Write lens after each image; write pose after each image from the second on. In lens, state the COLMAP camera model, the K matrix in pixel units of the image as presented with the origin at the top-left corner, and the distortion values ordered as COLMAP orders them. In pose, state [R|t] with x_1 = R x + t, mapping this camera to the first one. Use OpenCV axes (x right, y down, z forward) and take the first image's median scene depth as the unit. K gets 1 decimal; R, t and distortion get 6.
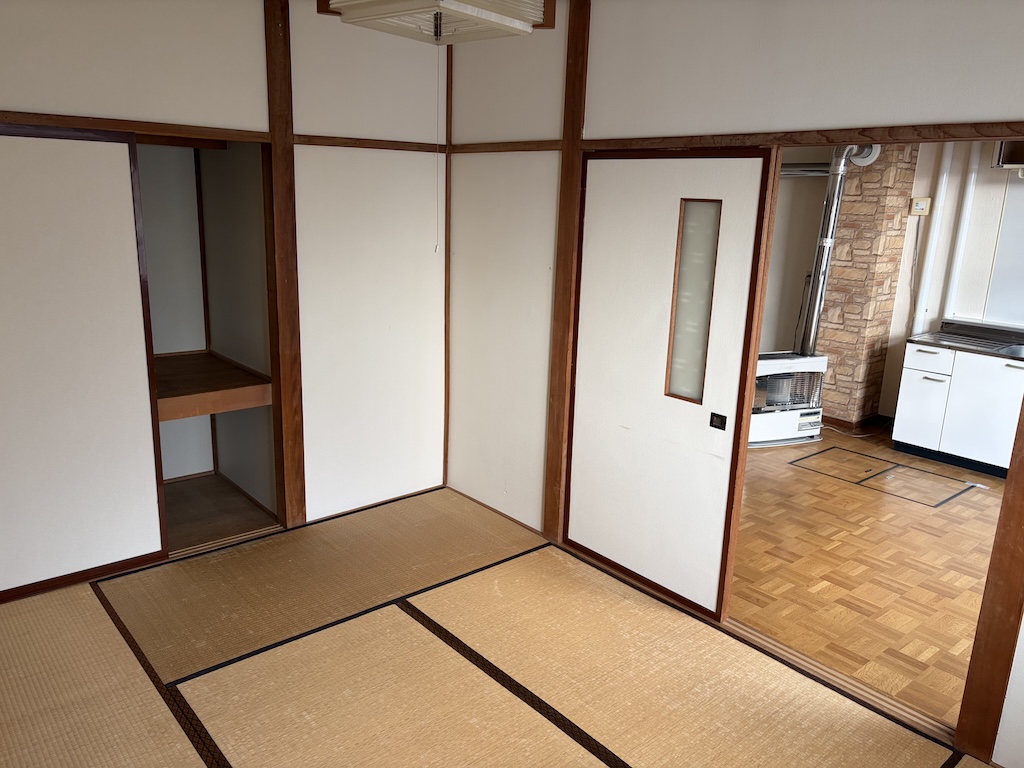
lens RADIAL K [[772.8, 0, 535.4], [0, 772.8, 385.8], [0, 0, 1]] dist [0.004619, 0.098615]
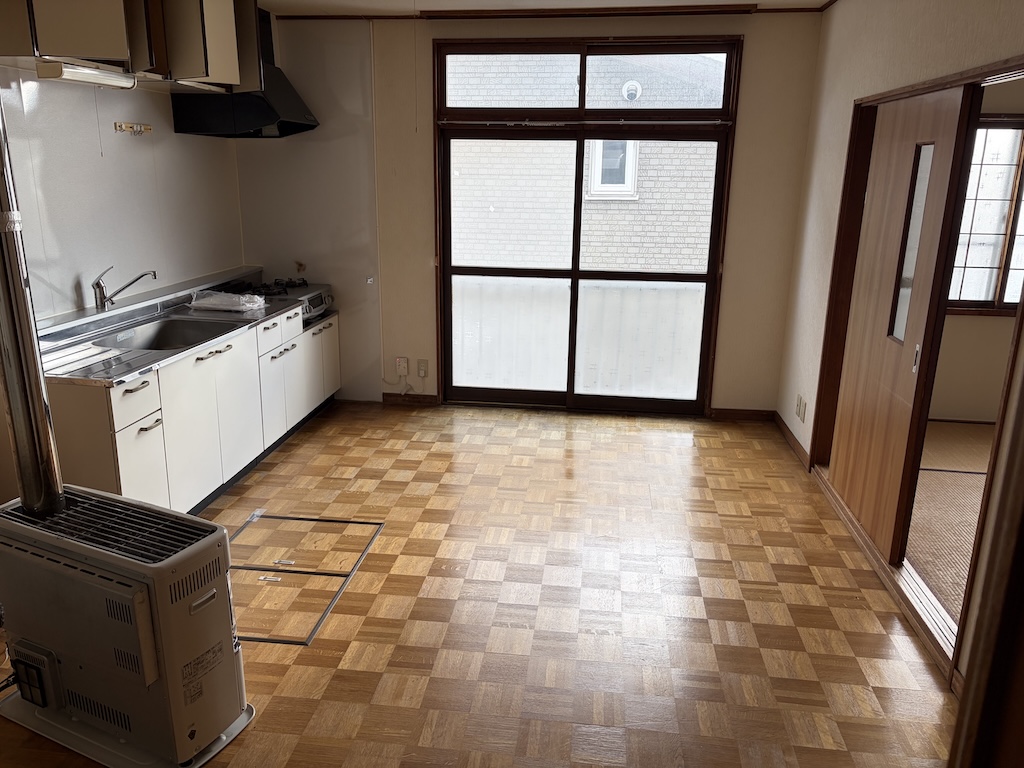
lens RADIAL K [[776.6, 0, 512.0], [0, 776.6, 384.0], [0, 0, 1]] dist [0.009597, 0.002130]
pose [[-0.657721, -0.247309, 0.711507, -0.085045], [0.143504, 0.886129, 0.440661, -0.245705], [-0.739466, 0.391936, -0.547336, 1.047020]]
